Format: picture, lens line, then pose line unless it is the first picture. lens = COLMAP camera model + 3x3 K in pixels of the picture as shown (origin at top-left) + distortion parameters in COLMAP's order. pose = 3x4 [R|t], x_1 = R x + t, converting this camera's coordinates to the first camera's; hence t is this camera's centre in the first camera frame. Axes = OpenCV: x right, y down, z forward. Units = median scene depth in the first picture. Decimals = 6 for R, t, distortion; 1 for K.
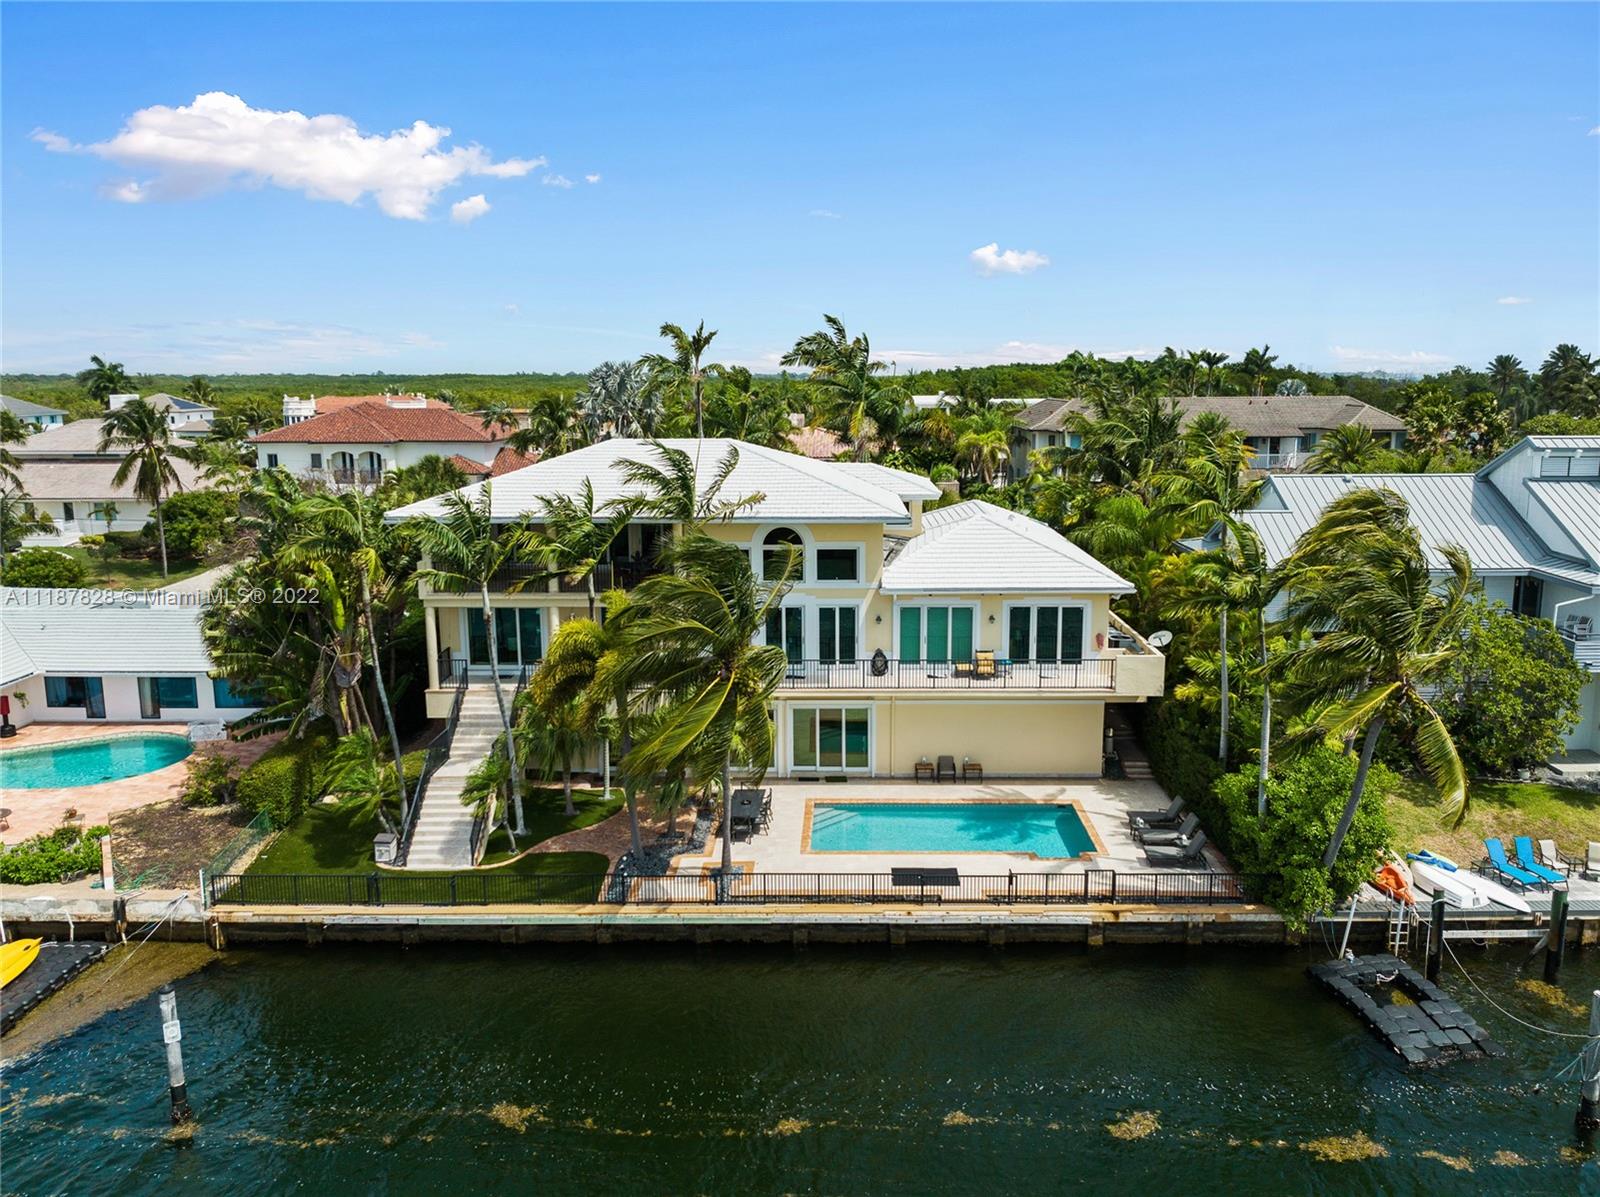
lens RADIAL K [[1187.2, 0, 825.8], [0, 1187.2, 596.4], [0, 0, 1]] dist [-0.033904, -0.010262]
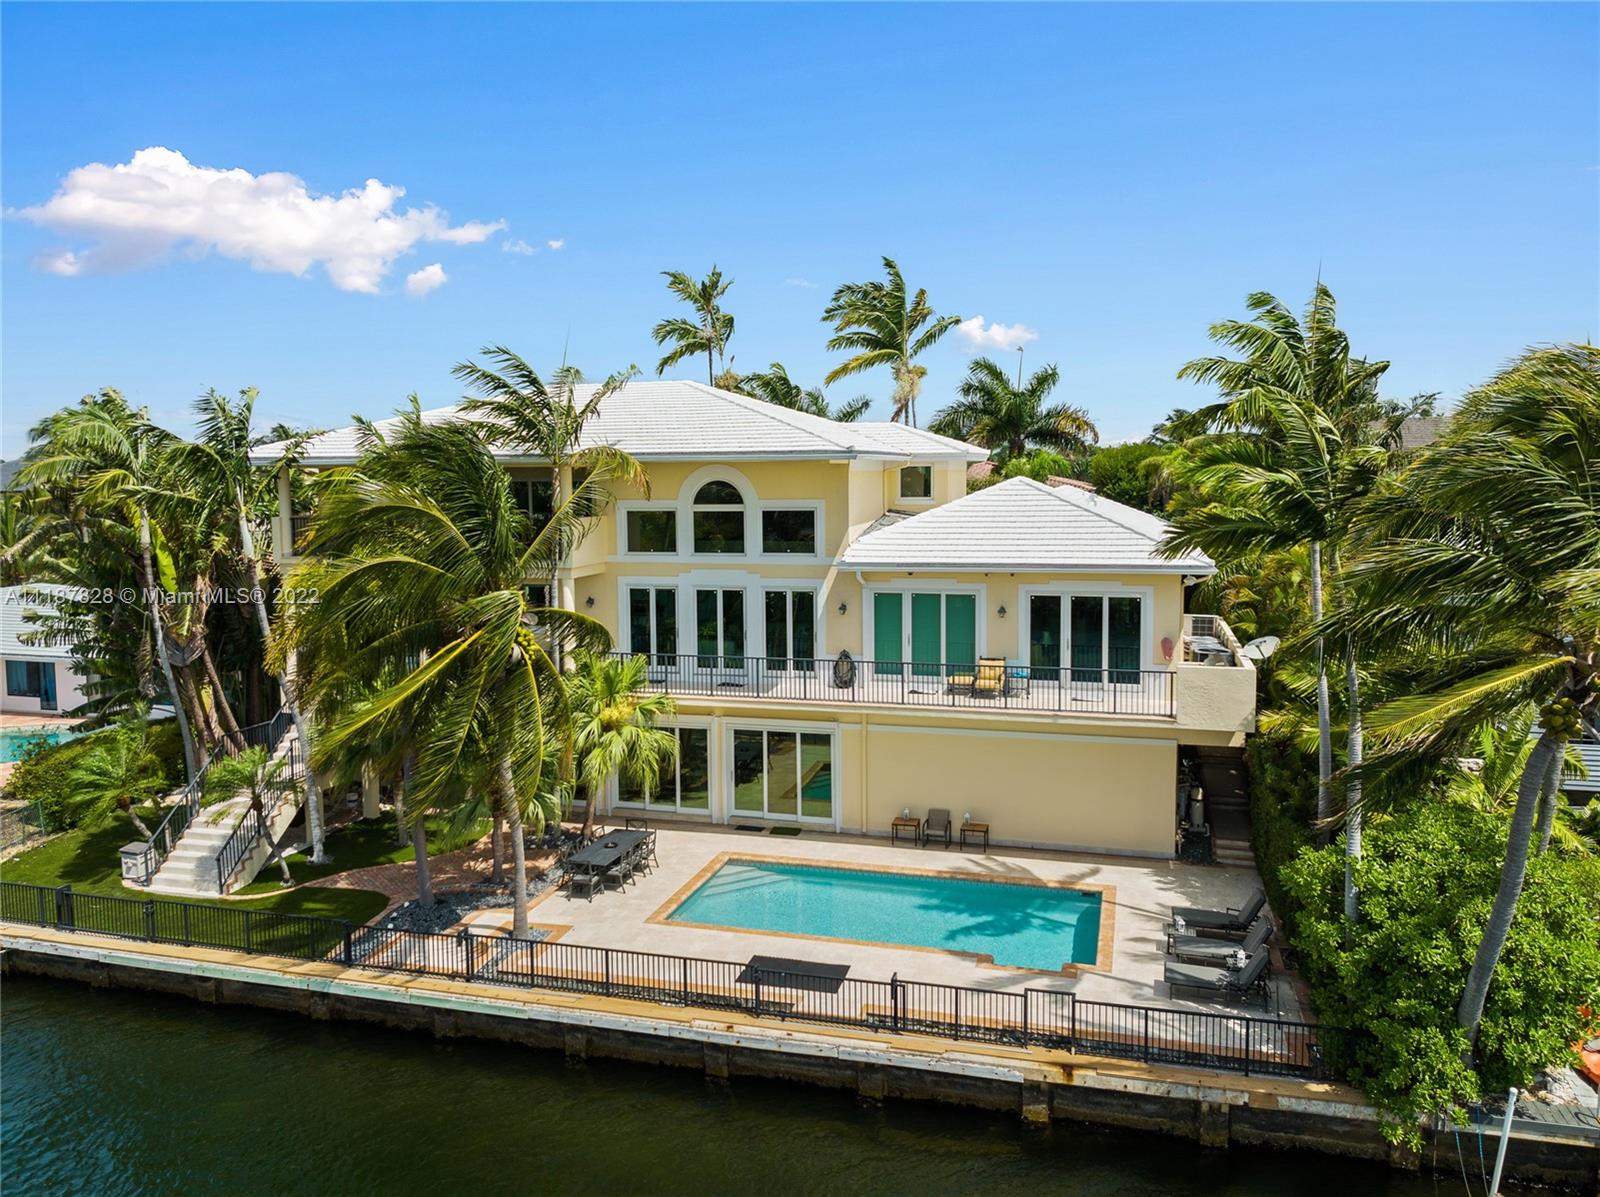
lens RADIAL K [[1187.2, 0, 796.1], [0, 1187.2, 577.8], [0, 0, 1]] dist [-0.033904, -0.010262]
pose [[0.963453, 0.015716, -0.267416, 0.261733], [-0.041142, 0.995115, -0.089745, 0.083373], [0.264699, 0.097467, 0.959393, 0.378050]]
